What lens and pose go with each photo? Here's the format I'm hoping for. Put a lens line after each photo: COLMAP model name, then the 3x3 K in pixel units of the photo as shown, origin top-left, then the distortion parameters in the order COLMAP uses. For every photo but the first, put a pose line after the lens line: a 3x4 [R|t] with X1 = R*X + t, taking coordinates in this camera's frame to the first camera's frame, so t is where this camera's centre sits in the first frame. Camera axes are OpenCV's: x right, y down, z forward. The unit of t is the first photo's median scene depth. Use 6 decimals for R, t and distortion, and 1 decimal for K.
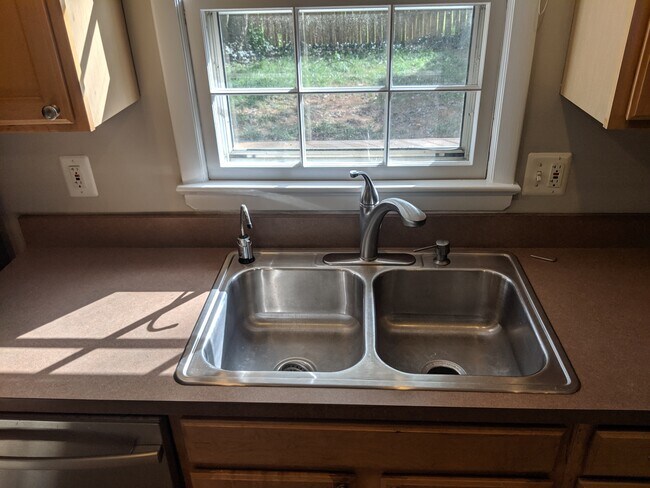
lens RADIAL K [[524.2, 0, 321.6], [0, 524.2, 242.9], [0, 0, 1]] dist [-0.000949, -0.001250]
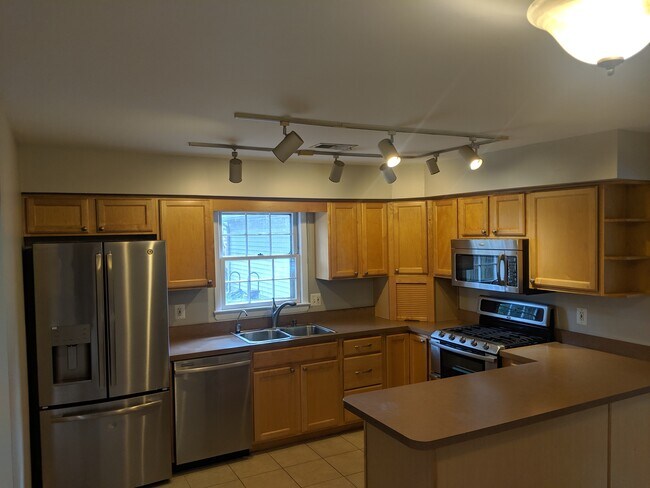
lens RADIAL K [[524.2, 0, 321.6], [0, 524.2, 242.9], [0, 0, 1]] dist [-0.000949, -0.001250]
pose [[0.858626, 0.006268, 0.512565, -1.410531], [0.236880, 0.881904, -0.407595, 1.016462], [-0.454588, 0.471388, 0.755740, -1.968581]]
